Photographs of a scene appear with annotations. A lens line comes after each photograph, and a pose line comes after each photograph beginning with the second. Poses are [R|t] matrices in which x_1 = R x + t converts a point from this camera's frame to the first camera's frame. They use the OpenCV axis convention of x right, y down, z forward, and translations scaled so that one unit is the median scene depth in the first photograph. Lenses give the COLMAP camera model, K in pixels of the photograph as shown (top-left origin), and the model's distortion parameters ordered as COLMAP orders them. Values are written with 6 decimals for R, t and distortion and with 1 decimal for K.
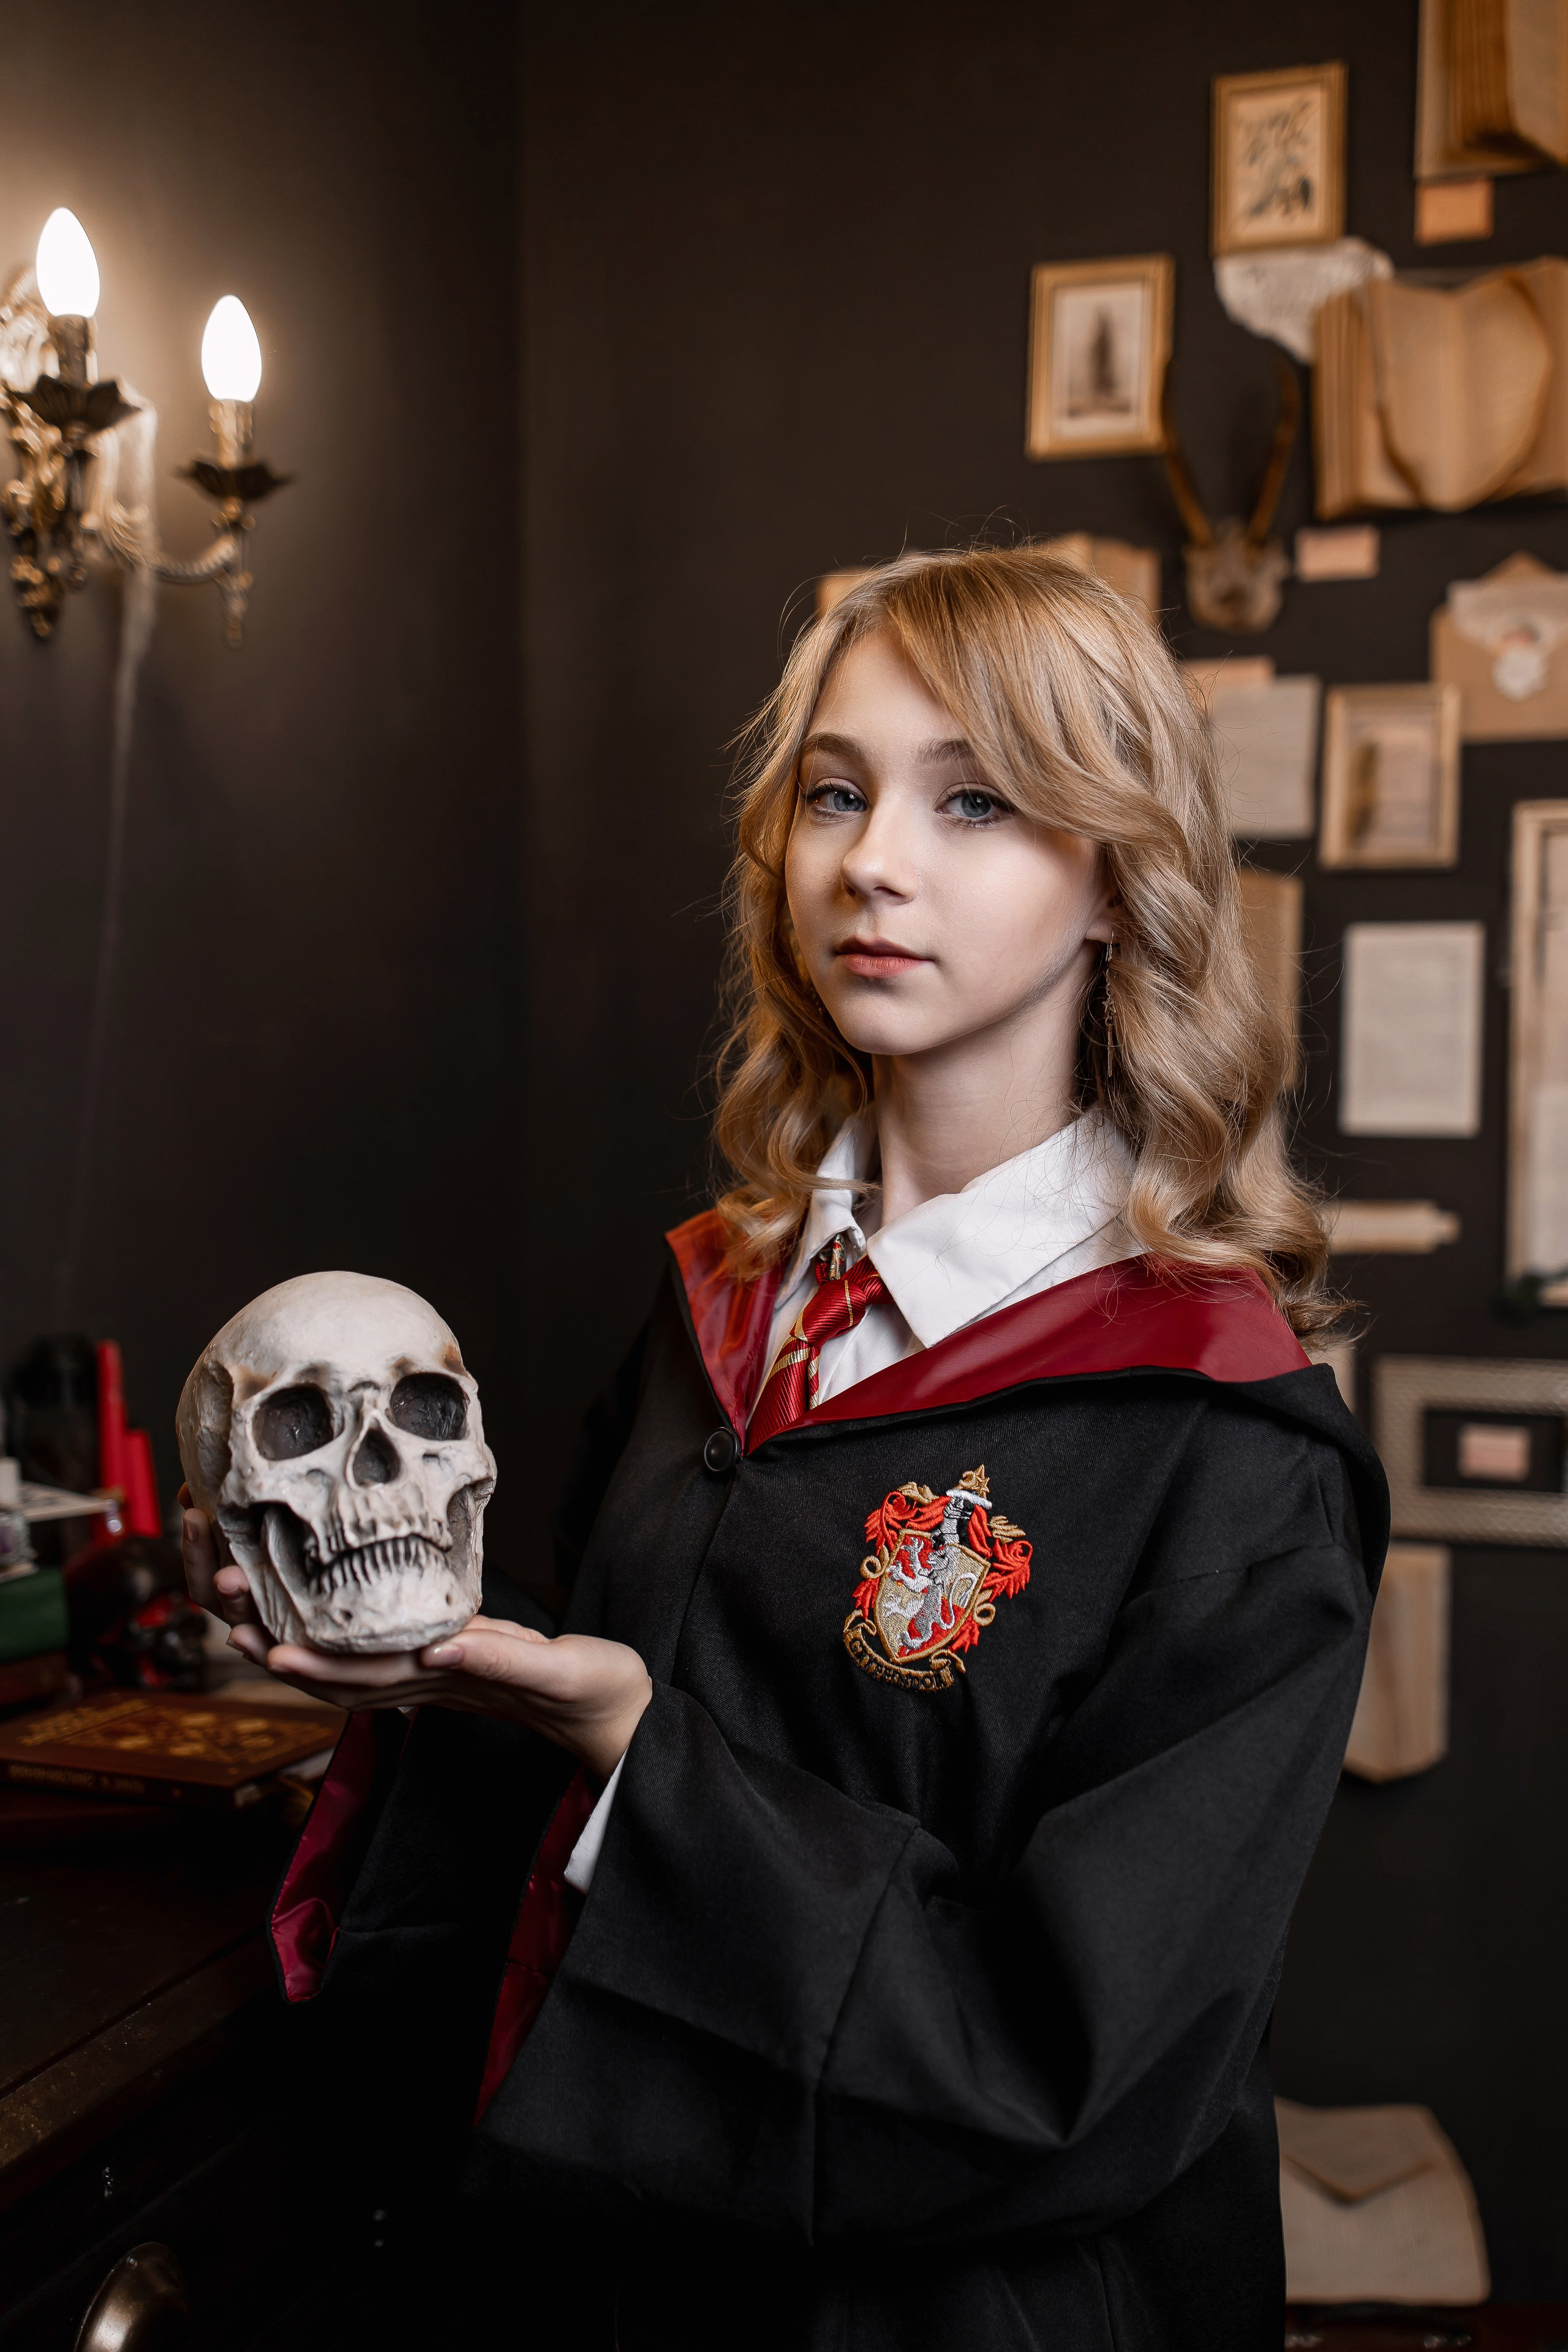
lens RADIAL K [[2327.2, 0, 789.3], [0, 2327.2, 1179.5], [0, 0, 1]] dist [0.011877, -0.006164]
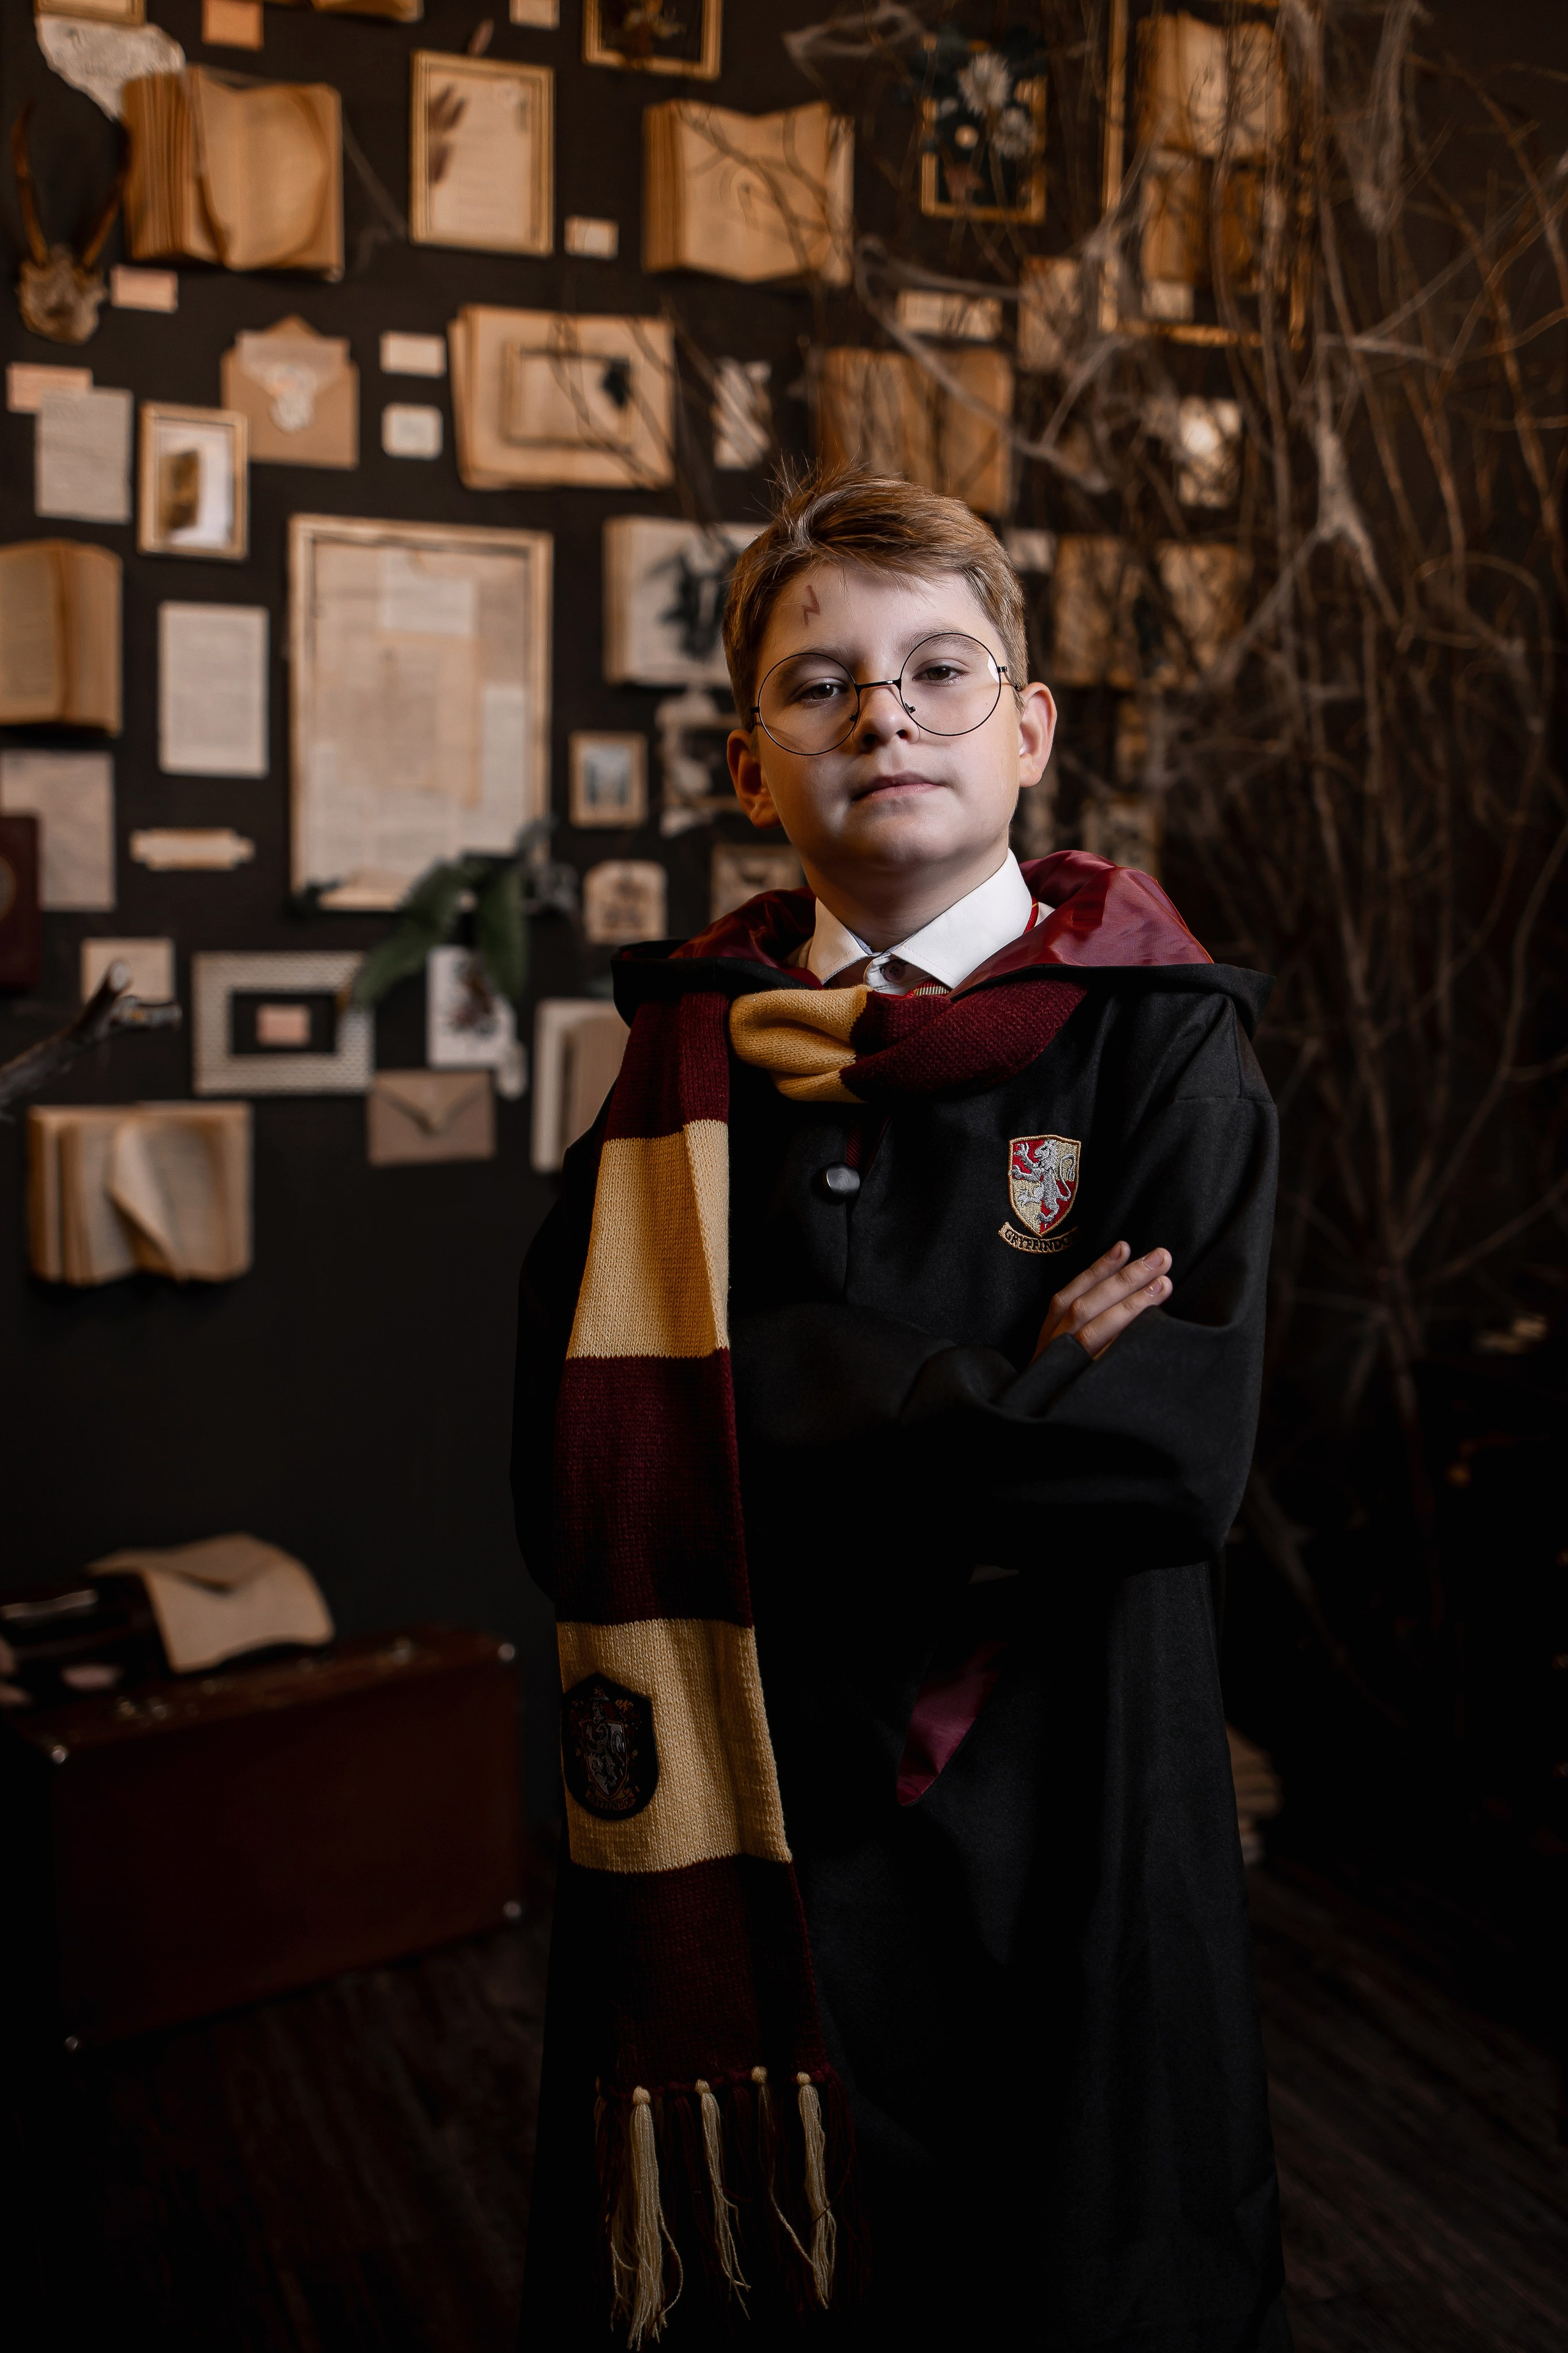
lens RADIAL K [[2510.8, 0, 779.2], [0, 2510.8, 1171.6], [0, 0, 1]] dist [0.015133, 0.019924]
pose [[0.766599, -0.062744, 0.639053, -0.384318], [0.010881, 0.996341, 0.084772, 0.083264], [-0.642034, -0.058032, 0.764477, -0.248031]]
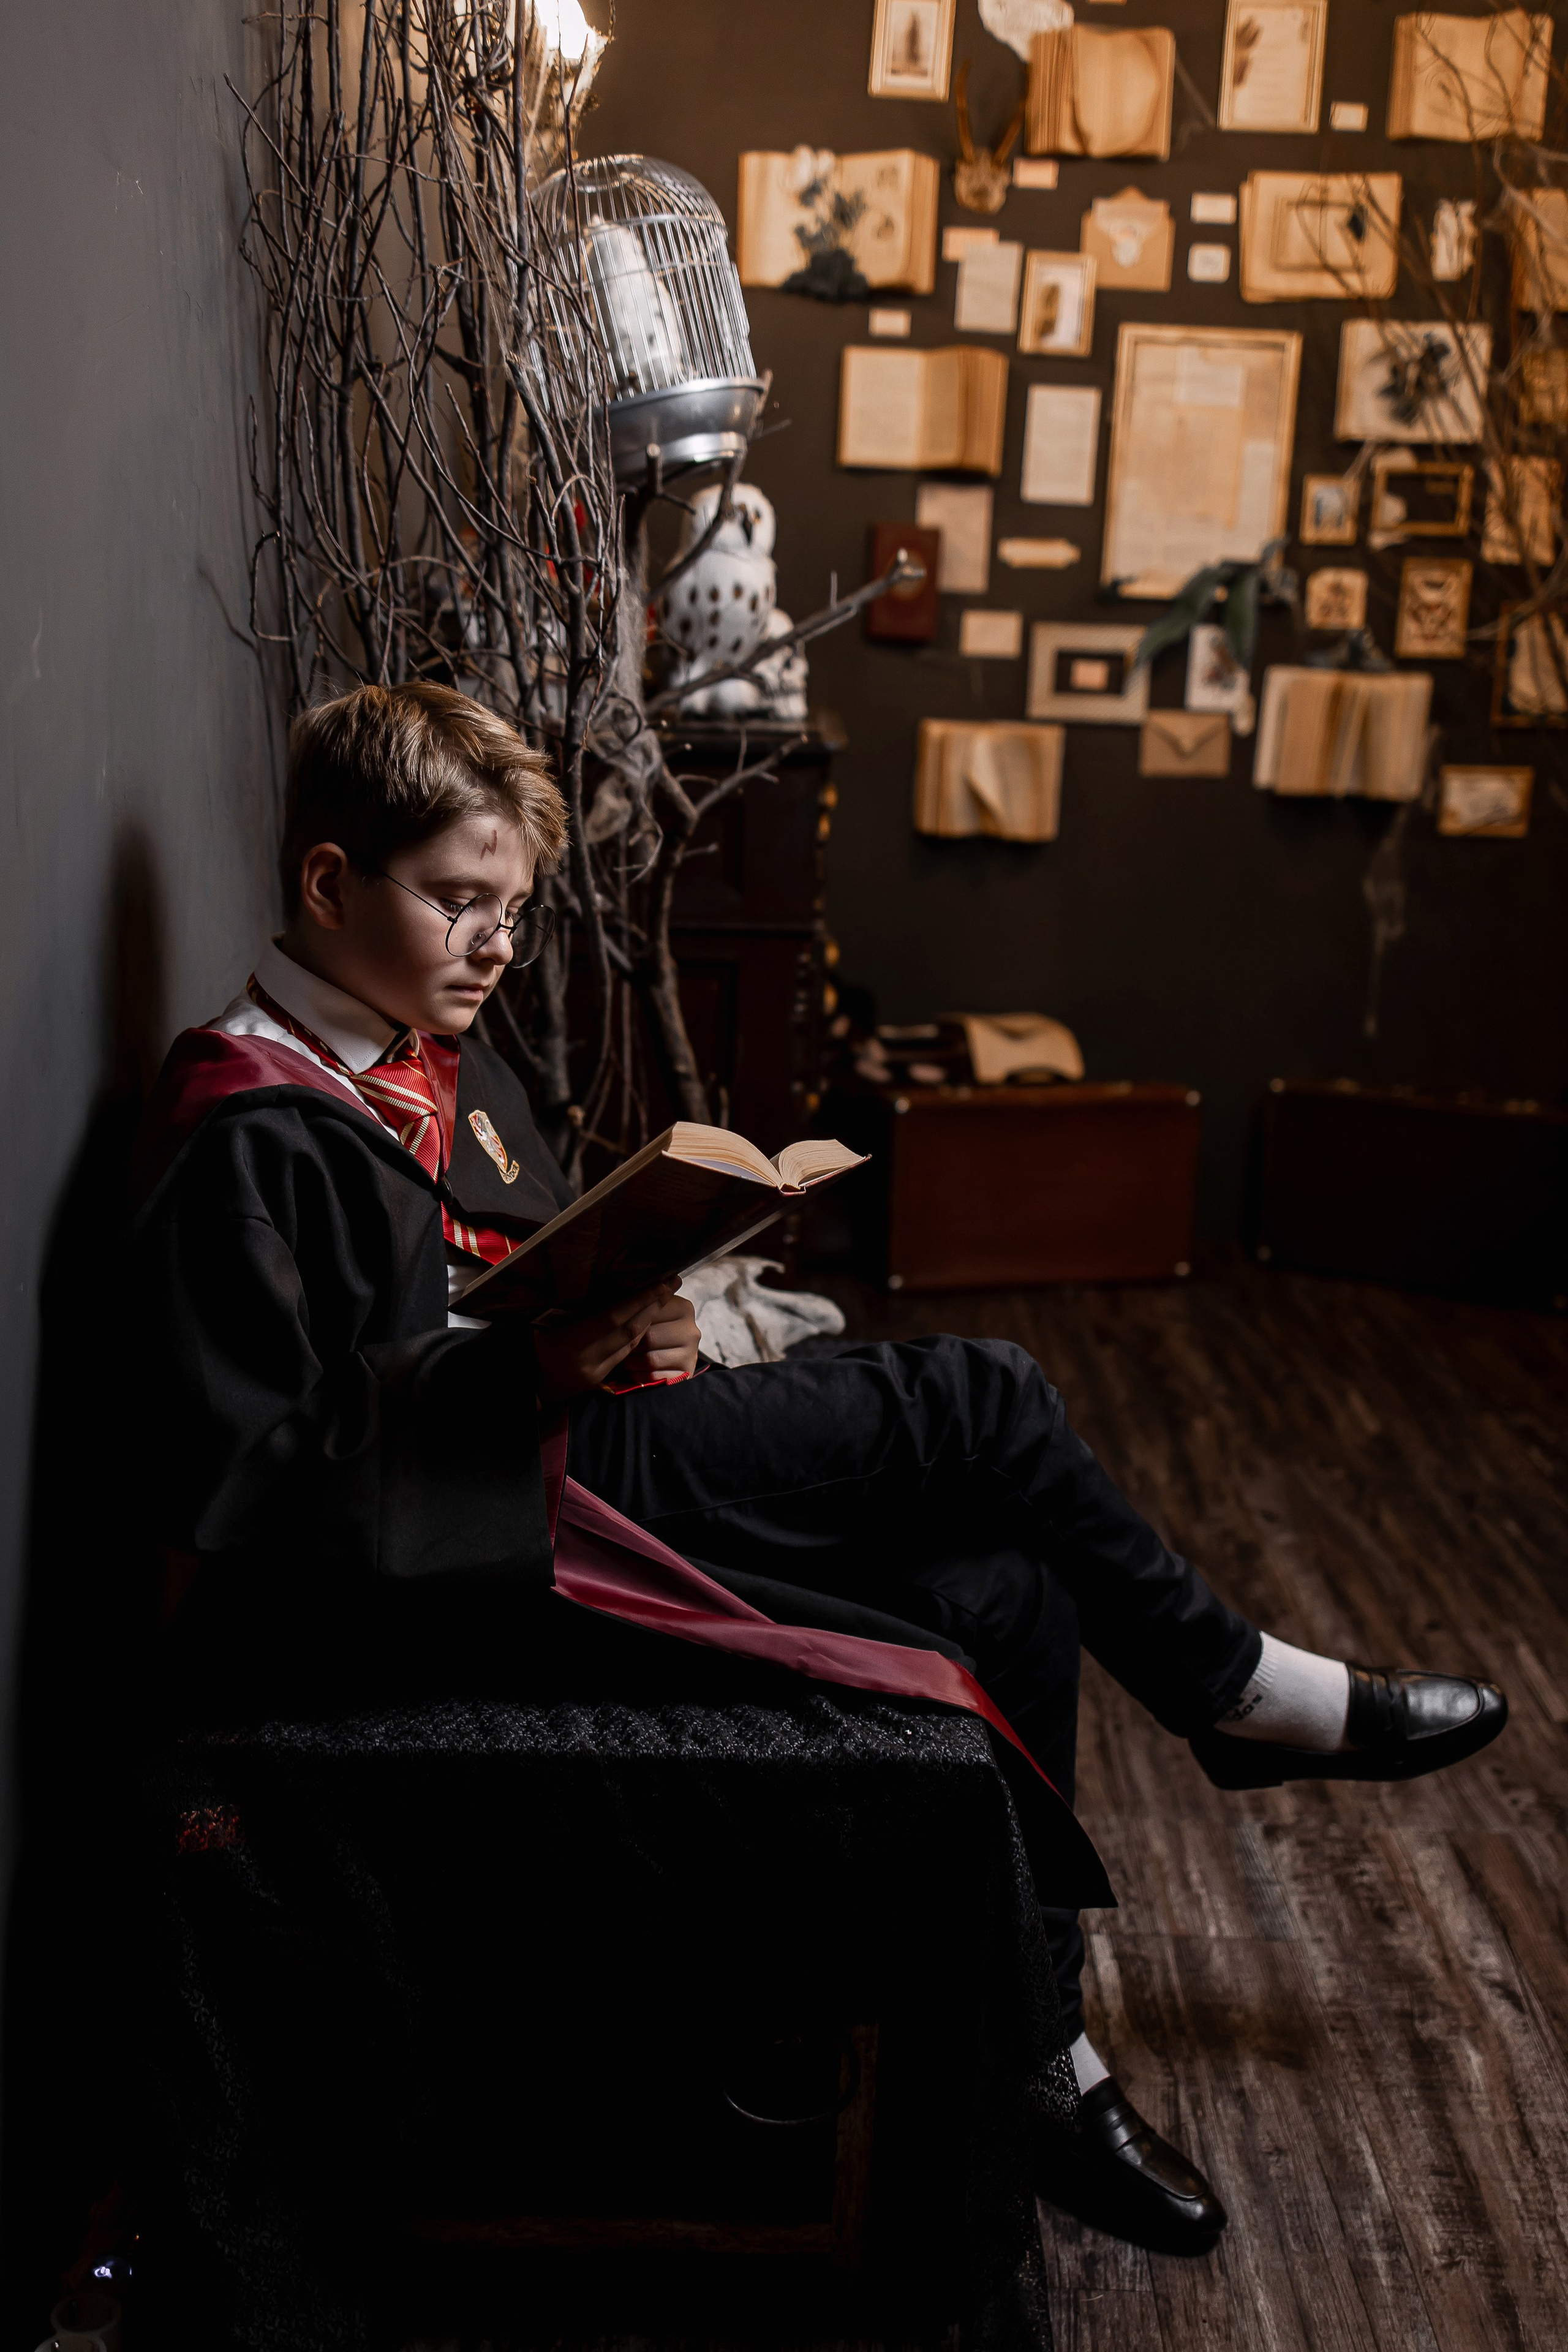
lens RADIAL K [[2530.3, 0, 810.4], [0, 2530.3, 1180.1], [0, 0, 1]] dist [0.024337, -0.014113]
pose [[0.947475, -0.029643, 0.318452, -0.601651], [-0.029620, 0.983284, 0.179655, 0.159368], [-0.318455, -0.179652, 0.930759, -0.962259]]
